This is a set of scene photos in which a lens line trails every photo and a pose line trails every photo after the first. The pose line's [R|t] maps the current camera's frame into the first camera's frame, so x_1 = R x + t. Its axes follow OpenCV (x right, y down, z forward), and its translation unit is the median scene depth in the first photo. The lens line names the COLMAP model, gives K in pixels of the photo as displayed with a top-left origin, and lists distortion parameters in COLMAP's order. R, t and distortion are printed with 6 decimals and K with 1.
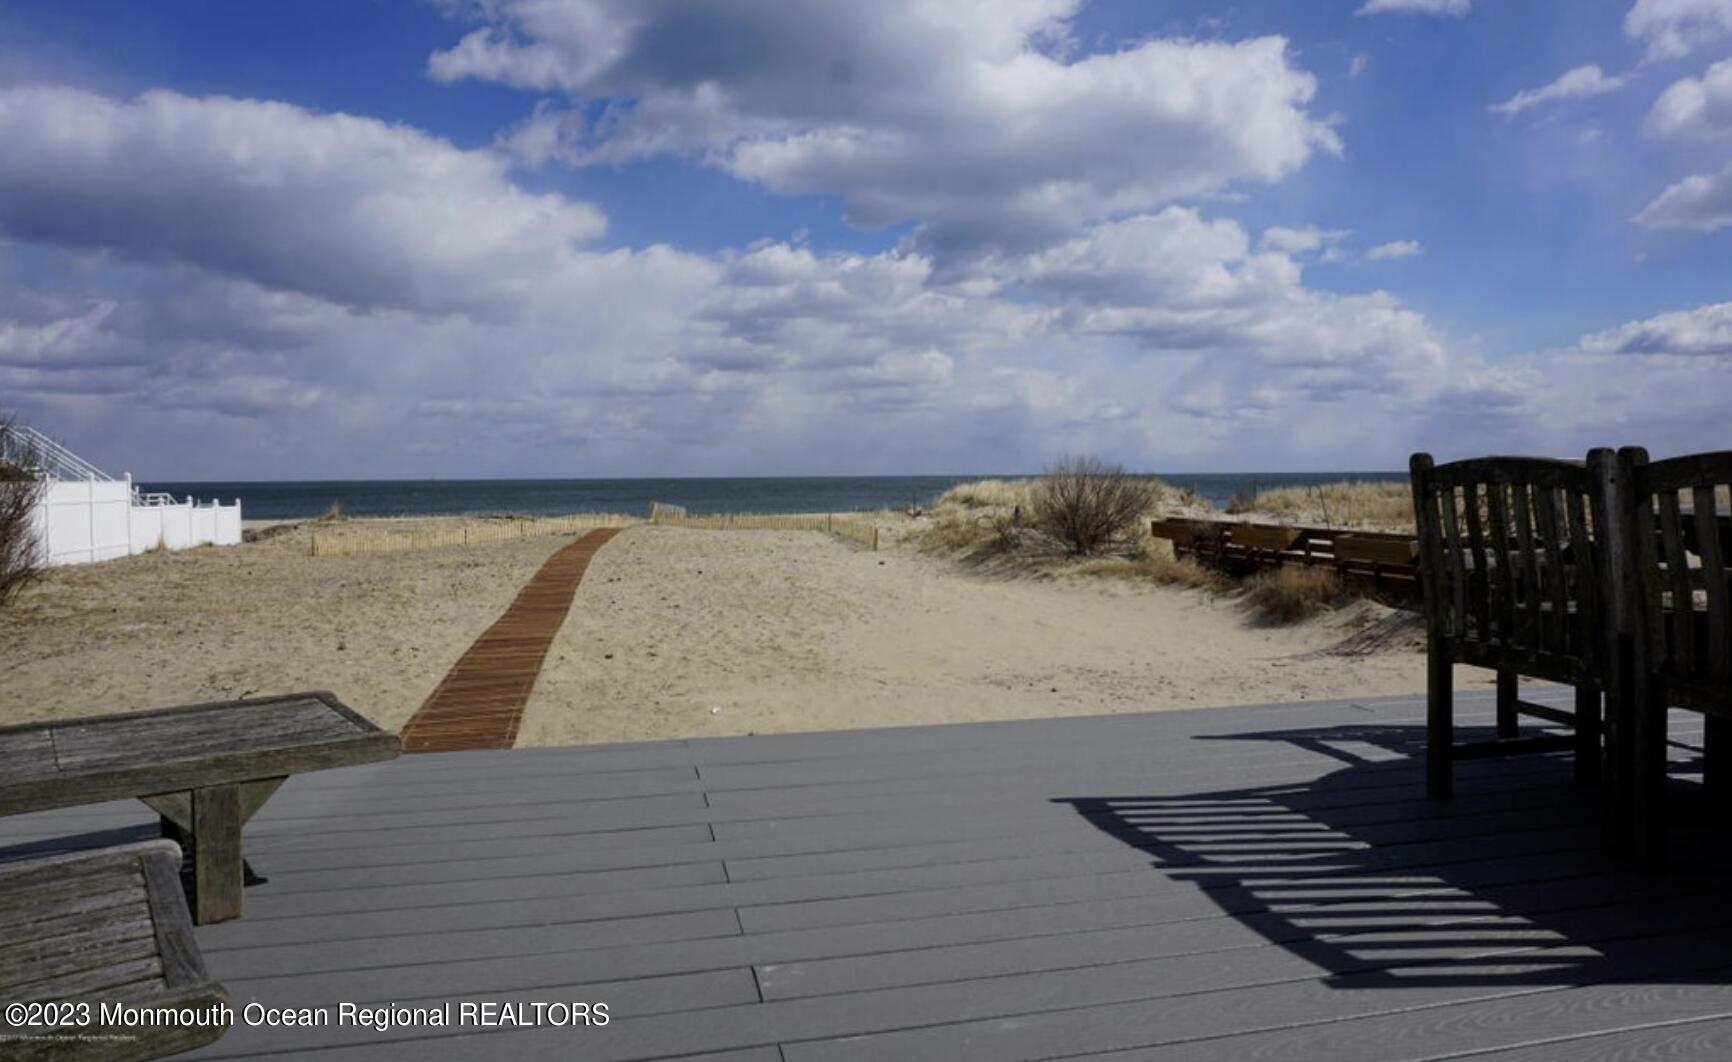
lens RADIAL K [[1179.1, 0, 850.4], [0, 1179.1, 520.3], [0, 0, 1]] dist [-0.044088, 0.009552]
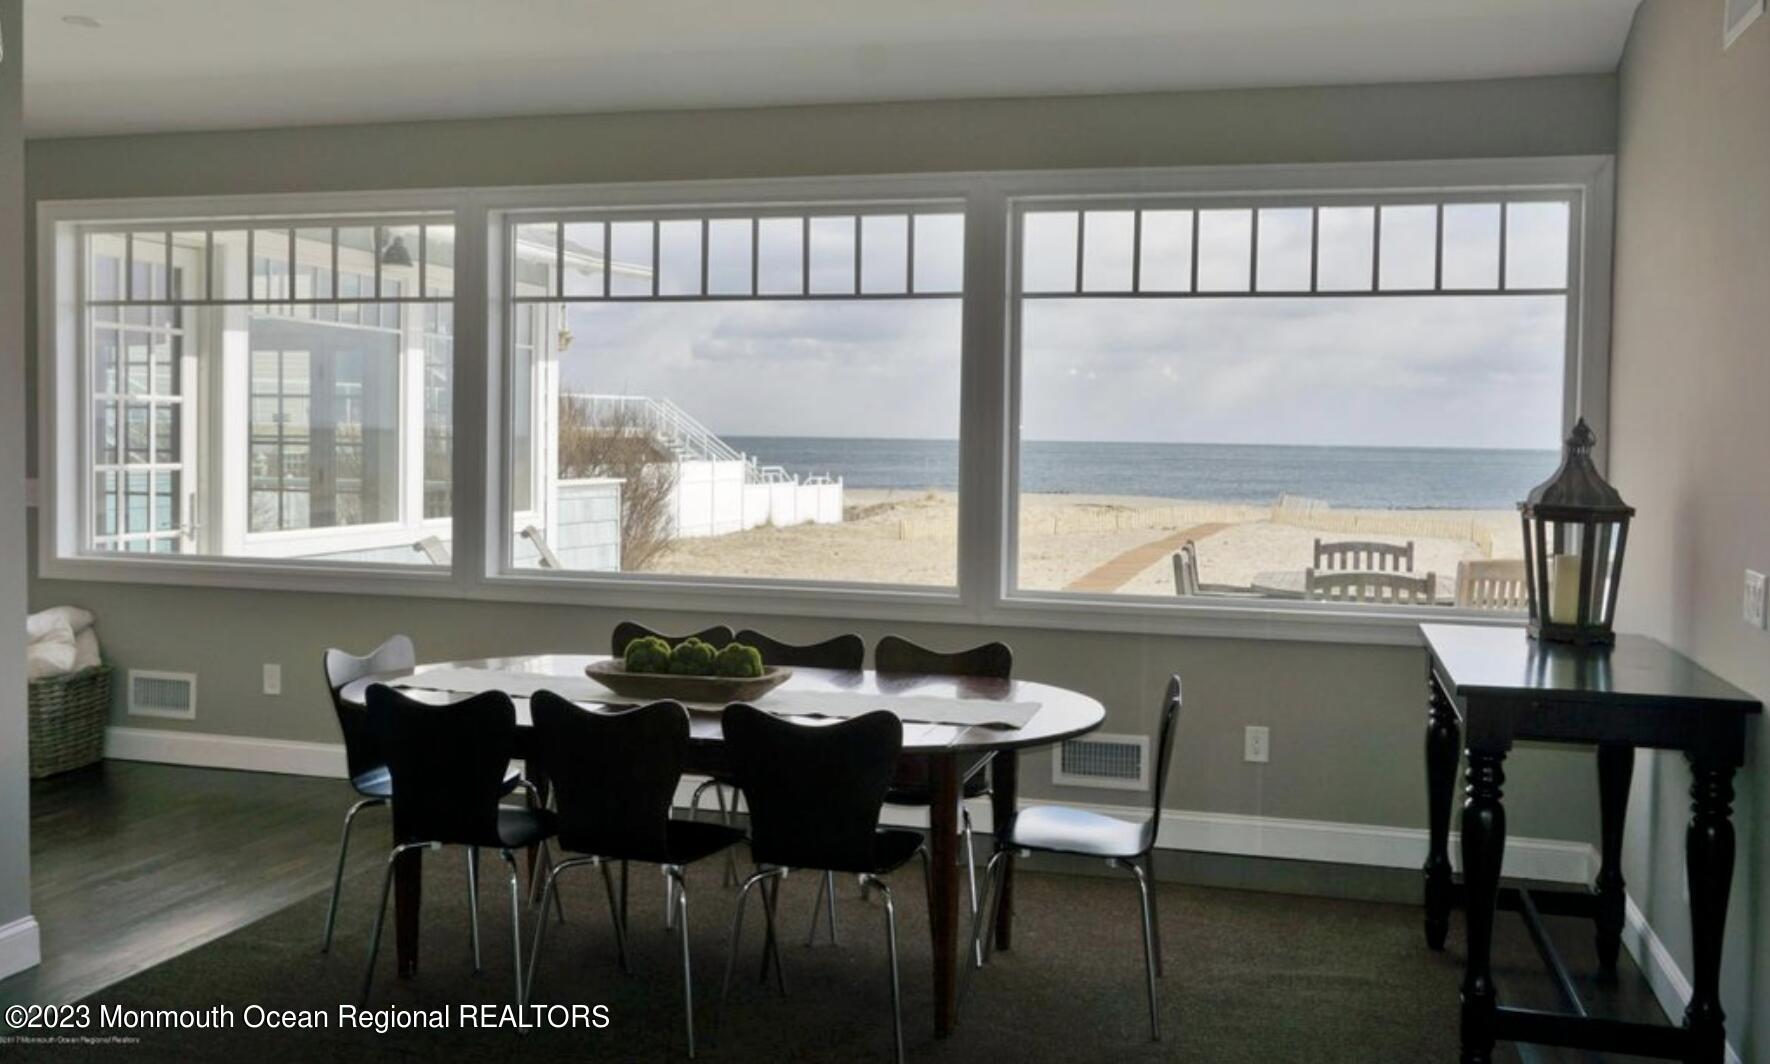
lens RADIAL K [[1629.7, 0, 866.2], [0, 1629.7, 502.1], [0, 0, 1]] dist [-0.008746, 0.000000]
pose [[0.882379, 0.044085, -0.468471, 0.236660], [-0.042198, 0.999004, 0.014531, -0.027637], [0.468644, 0.006947, 0.883360, -0.355593]]
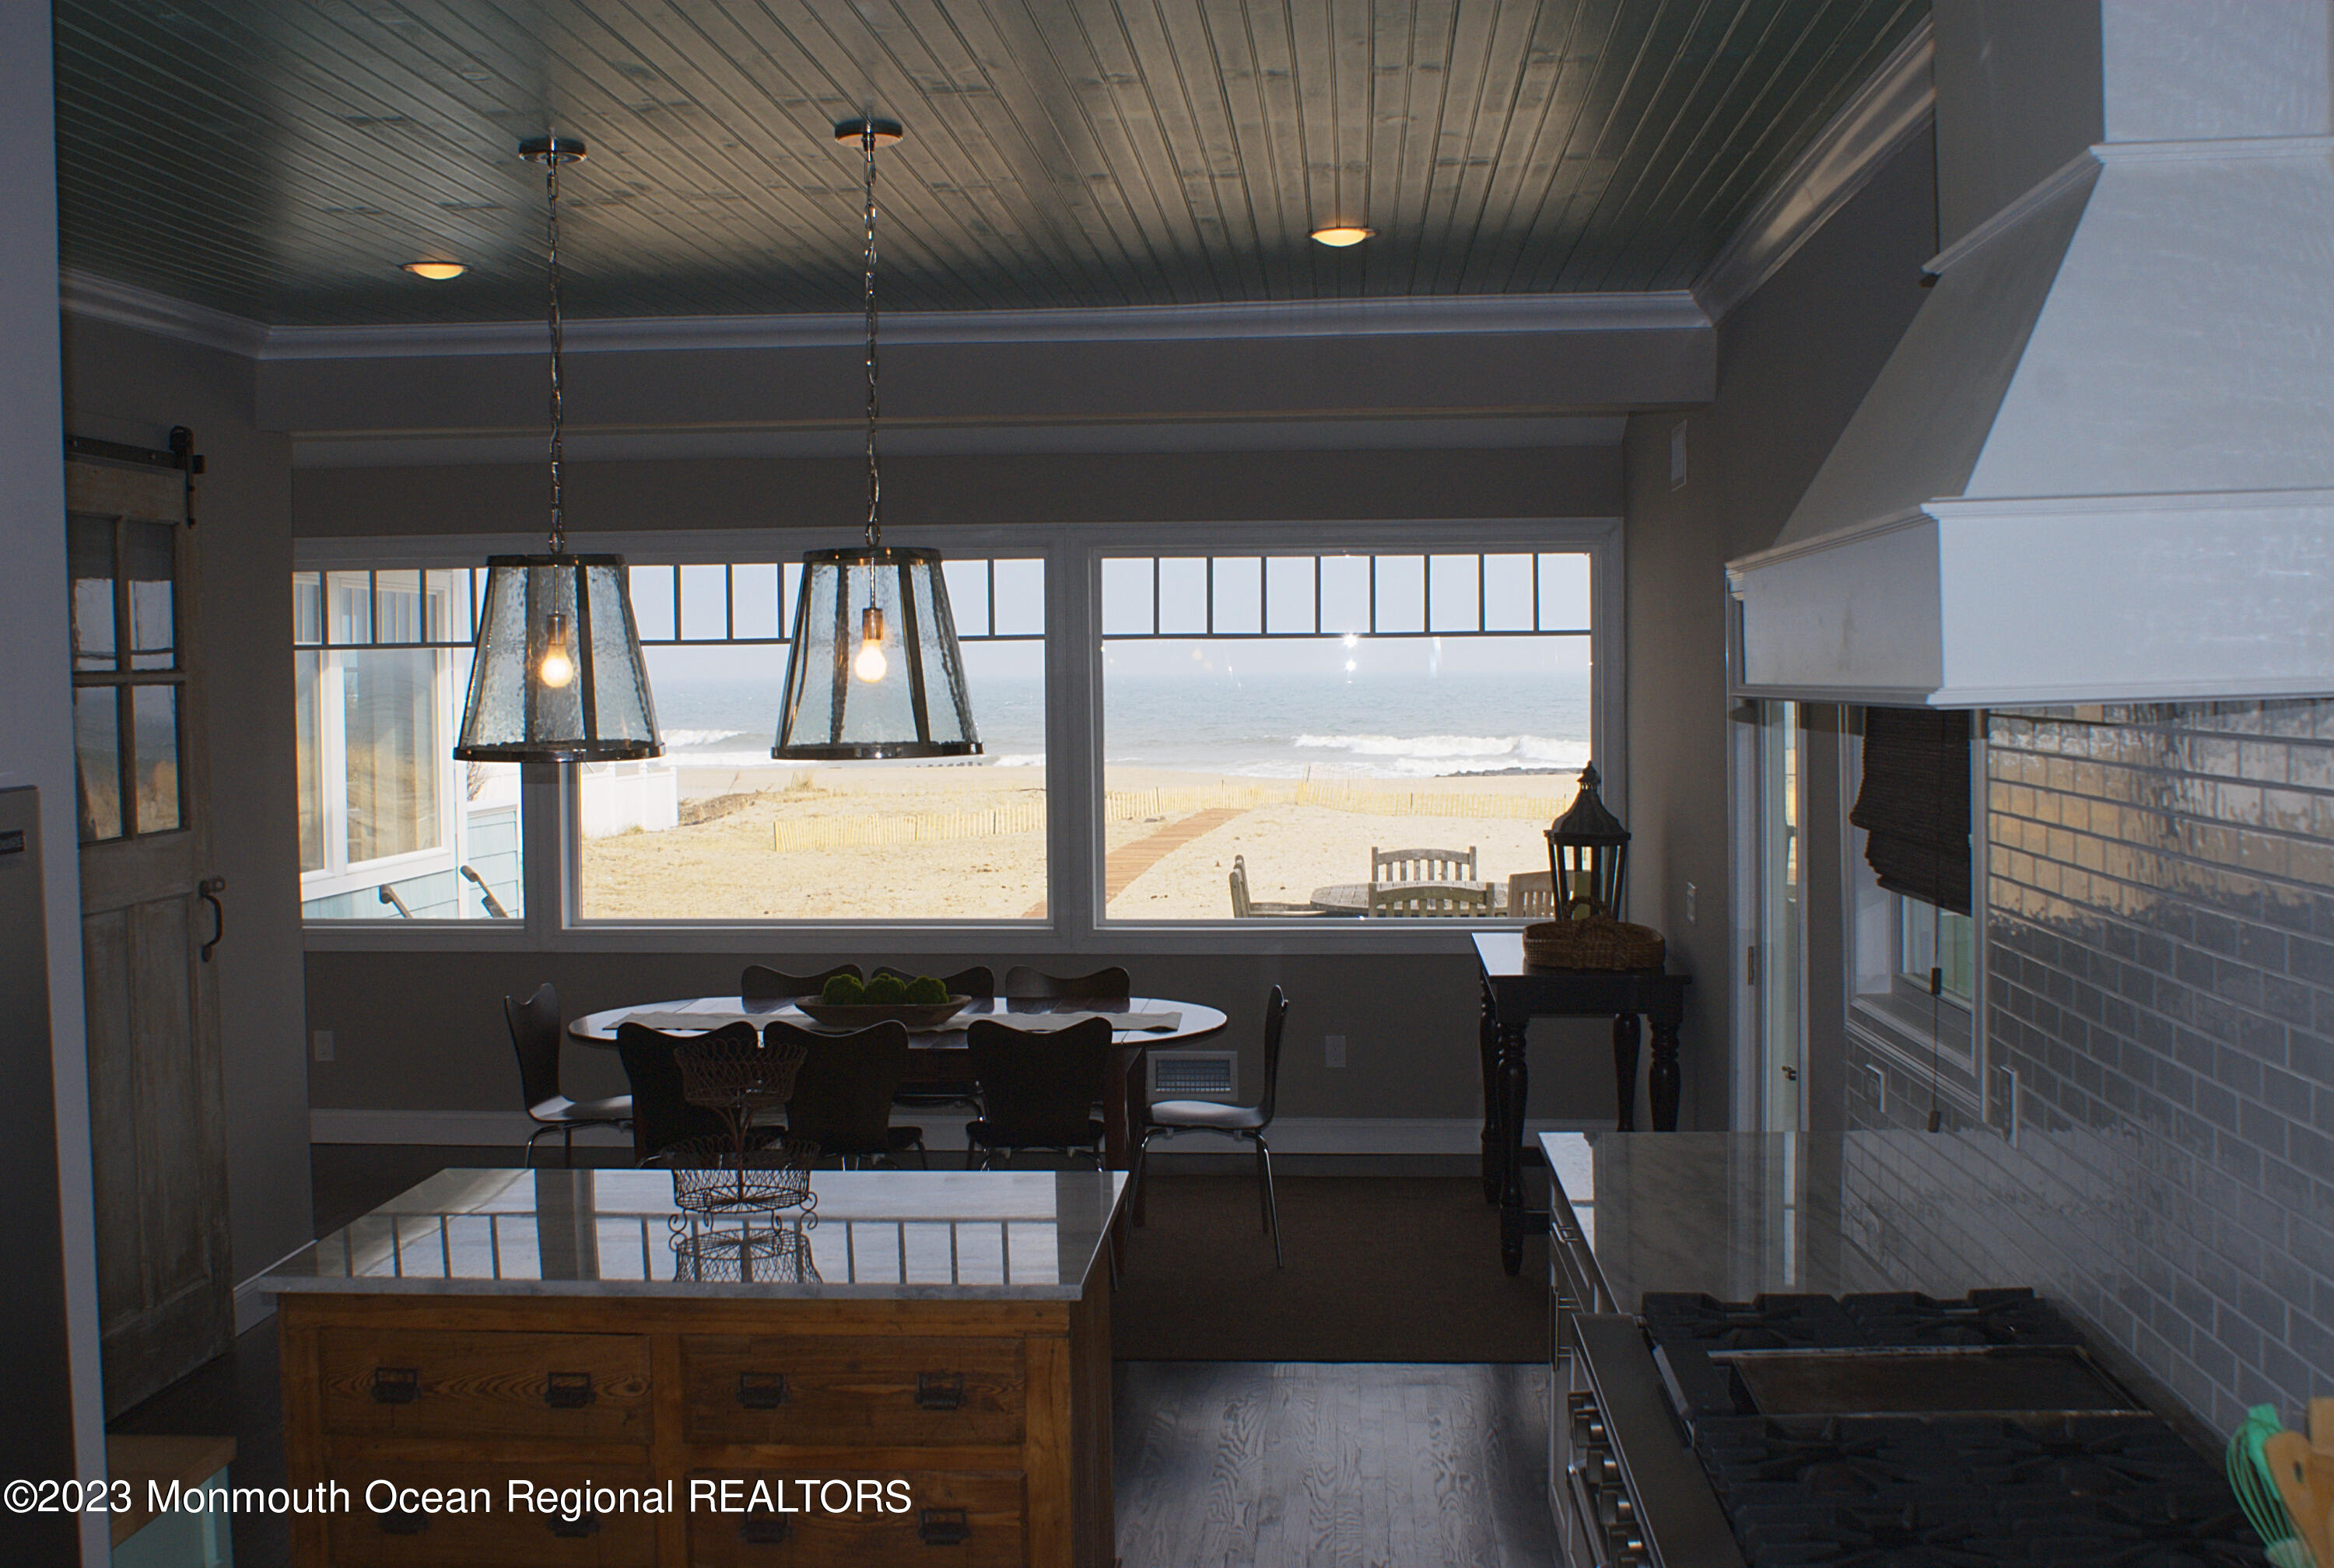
lens RADIAL K [[2642.4, 0, 1179.7], [0, 2642.4, 782.4], [0, 0, 1]] dist [-0.097368, 0.000000]
pose [[0.960301, 0.014010, -0.278614, 0.282556], [-0.010880, 0.999859, 0.012777, -0.043774], [0.278754, -0.009238, 0.960318, -0.596247]]
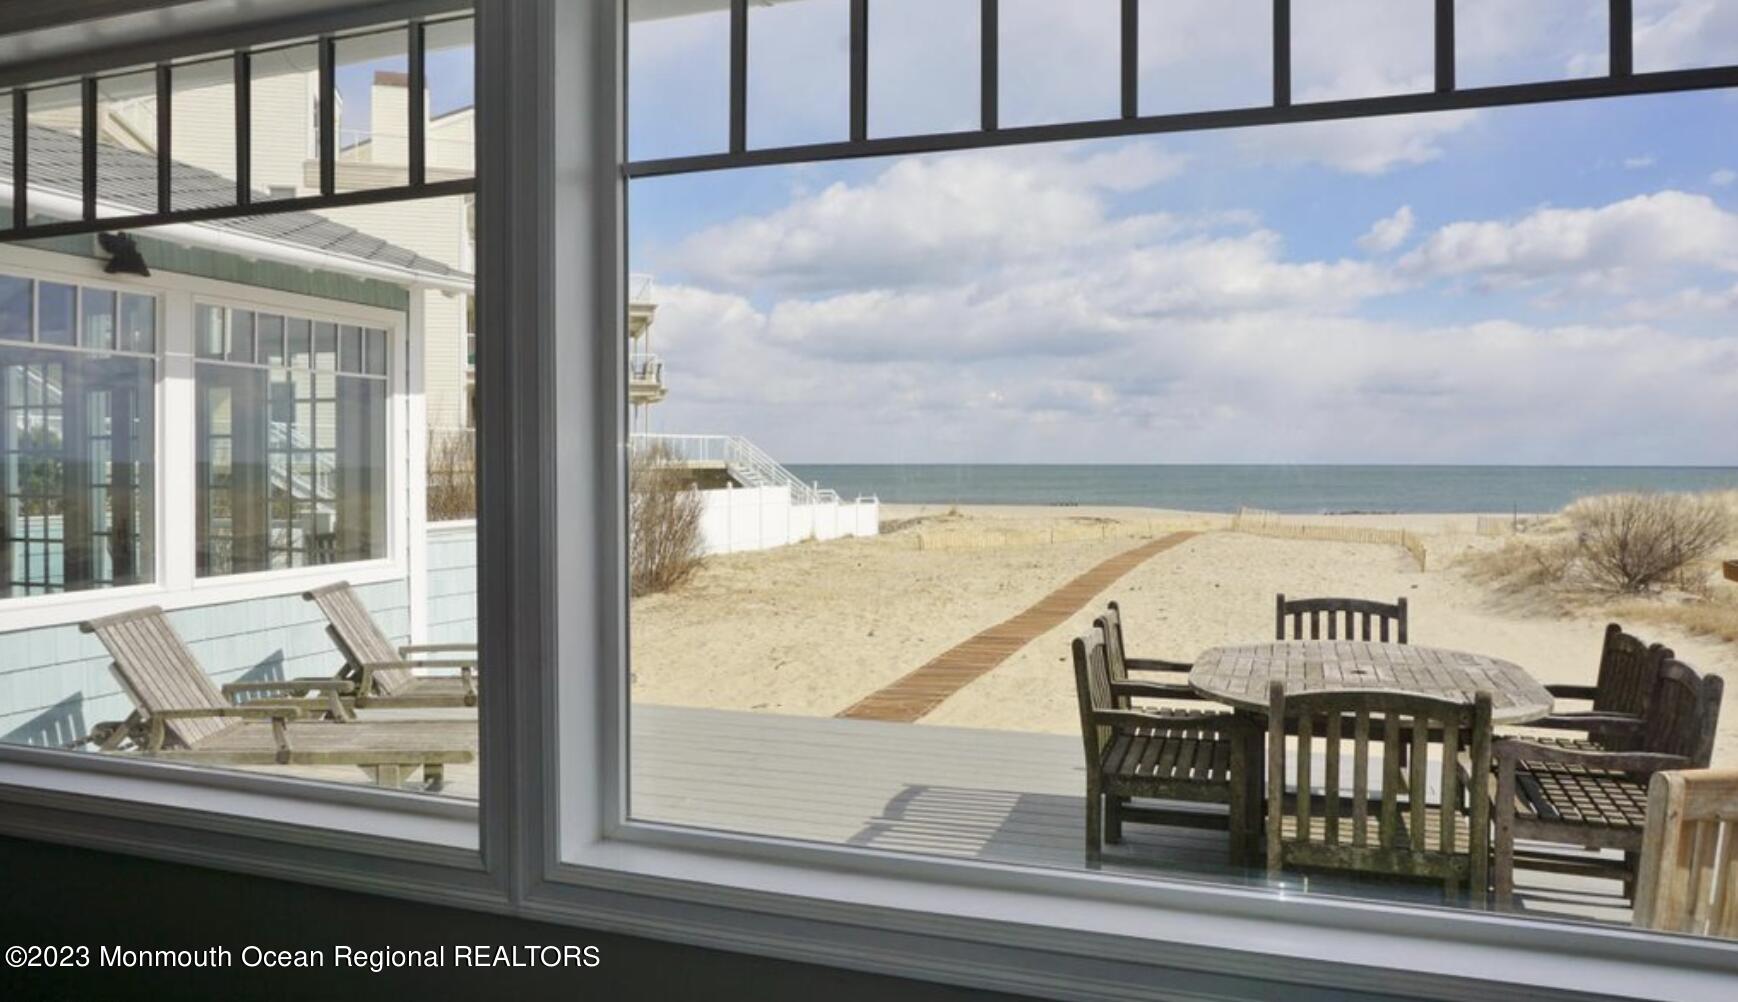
lens RADIAL K [[1172.5, 0, 860.7], [0, 1172.5, 486.6], [0, 0, 1]] dist [-0.029125, 0.000620]
pose [[0.850335, 0.021182, -0.525816, 0.178457], [-0.027486, 0.999613, -0.004181, -0.038541], [0.525524, 0.018008, 0.850588, -0.107479]]
